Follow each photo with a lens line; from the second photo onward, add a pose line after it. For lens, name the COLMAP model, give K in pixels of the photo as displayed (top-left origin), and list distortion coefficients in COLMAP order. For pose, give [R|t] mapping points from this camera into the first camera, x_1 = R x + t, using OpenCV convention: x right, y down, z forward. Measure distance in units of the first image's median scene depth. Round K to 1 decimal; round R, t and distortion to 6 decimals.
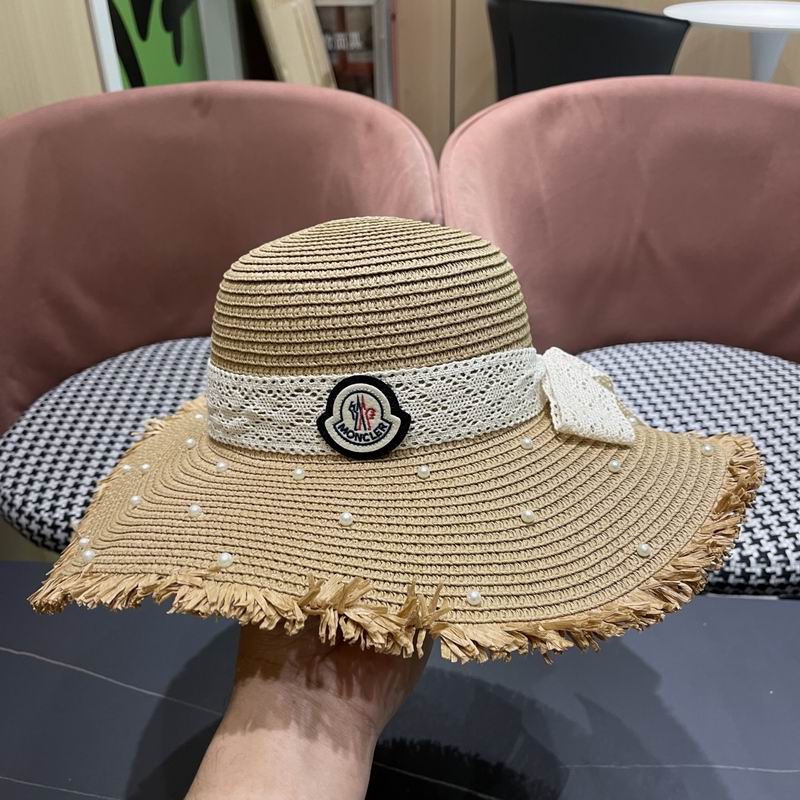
lens RADIAL K [[818.2, 0, 399.3], [0, 818.2, 402.8], [0, 0, 1]] dist [0.010115, 0.021701]
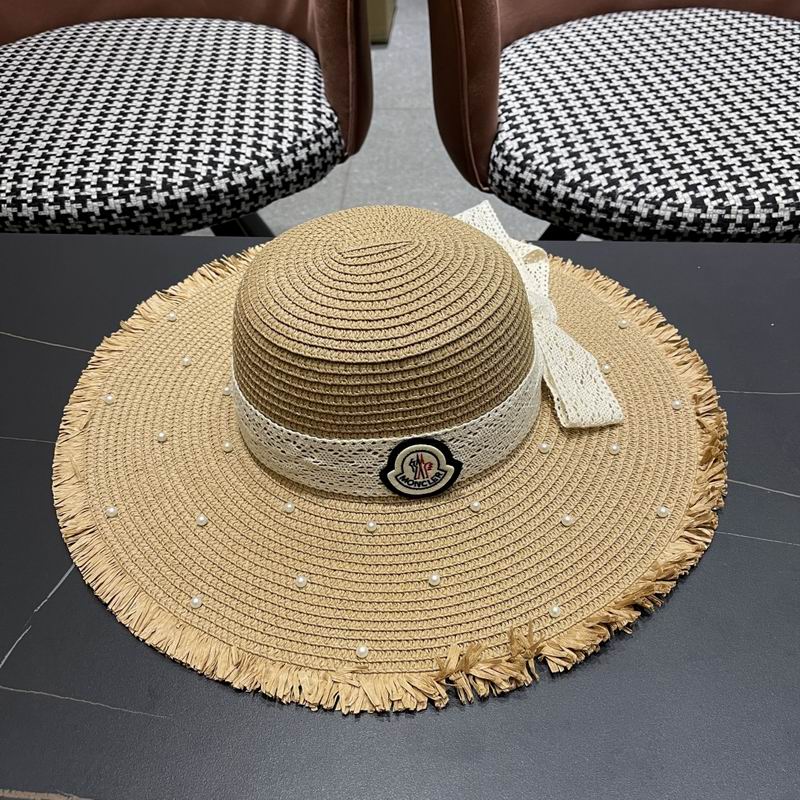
lens RADIAL K [[819.0, 0, 395.5], [0, 819.0, 400.1], [0, 0, 1]] dist [0.008802, 0.028594]
pose [[0.999587, -0.024640, 0.014818, 0.029675], [0.020966, 0.977299, 0.210825, 0.180731], [-0.019676, -0.210428, 0.977411, 0.108489]]
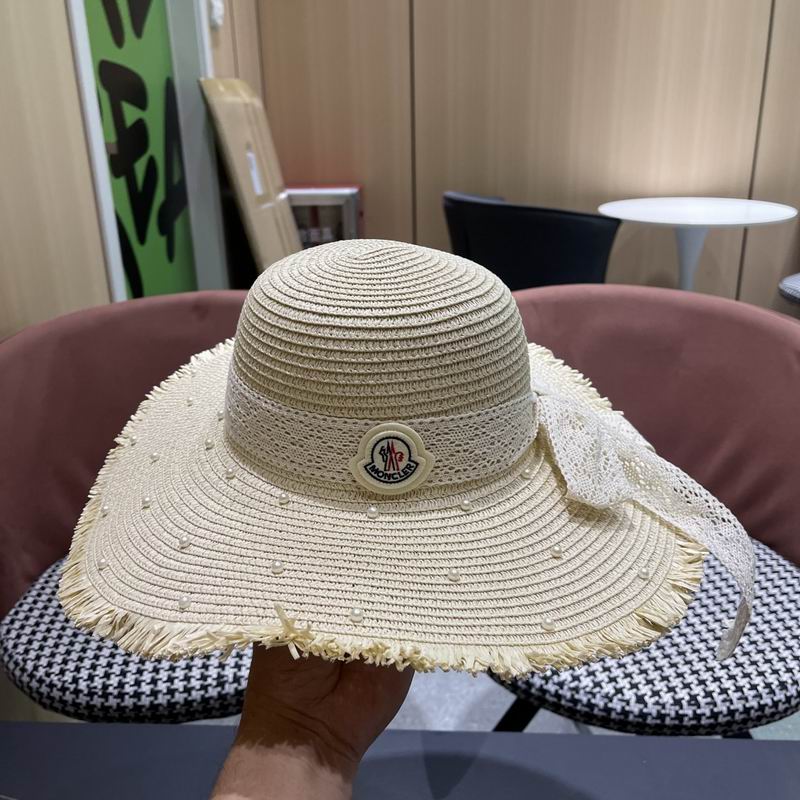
lens RADIAL K [[812.6, 0, 397.2], [0, 812.6, 411.9], [0, 0, 1]] dist [0.019099, 0.004917]
pose [[0.999281, -0.013482, 0.035439, -0.004451], [0.019613, 0.983687, -0.178815, -0.010423], [-0.032450, 0.179381, 0.983244, -0.161094]]
